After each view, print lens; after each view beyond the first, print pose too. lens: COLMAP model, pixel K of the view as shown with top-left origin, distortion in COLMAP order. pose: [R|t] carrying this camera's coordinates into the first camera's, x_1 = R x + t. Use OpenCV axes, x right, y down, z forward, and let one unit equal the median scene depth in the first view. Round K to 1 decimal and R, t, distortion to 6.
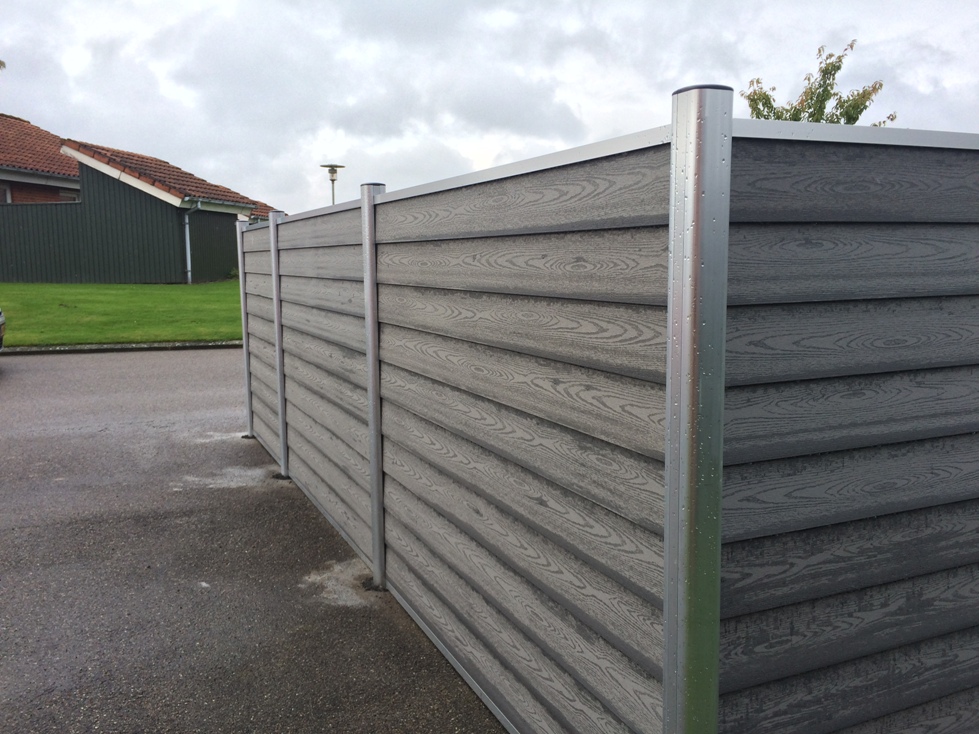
lens RADIAL K [[833.1, 0, 487.1], [0, 833.1, 370.2], [0, 0, 1]] dist [0.095799, -0.129431]
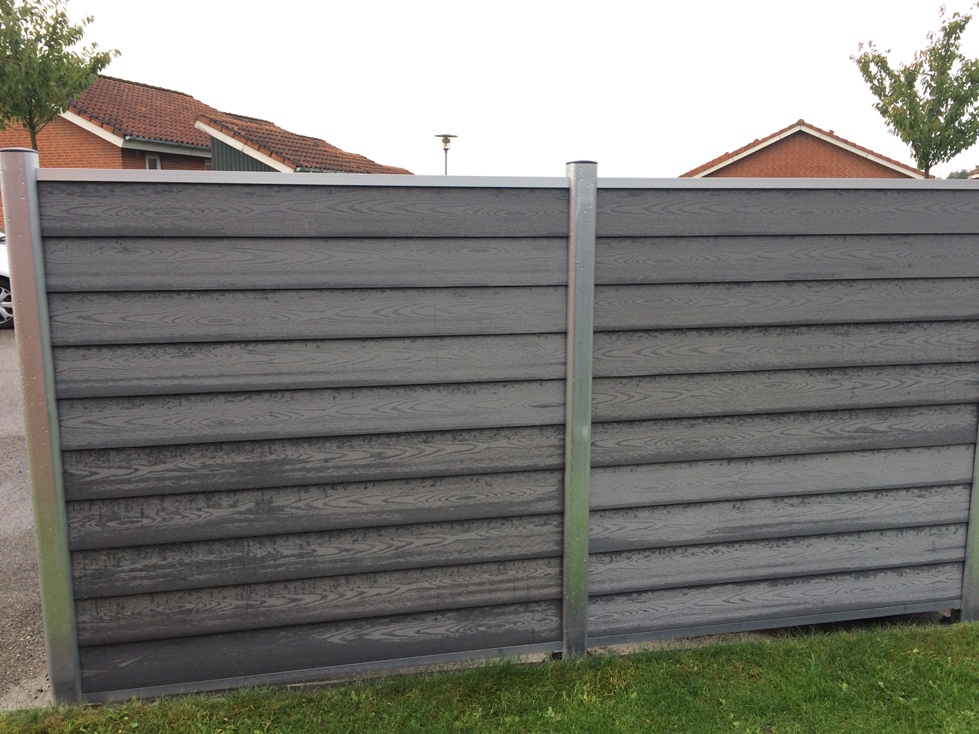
lens RADIAL K [[833.1, 0, 487.1], [0, 833.1, 370.2], [0, 0, 1]] dist [0.095799, -0.129431]
pose [[0.978239, 0.049191, -0.201565, 1.199835], [-0.040558, 0.998083, 0.046741, -0.034139], [0.203478, -0.037549, 0.978359, -0.294679]]
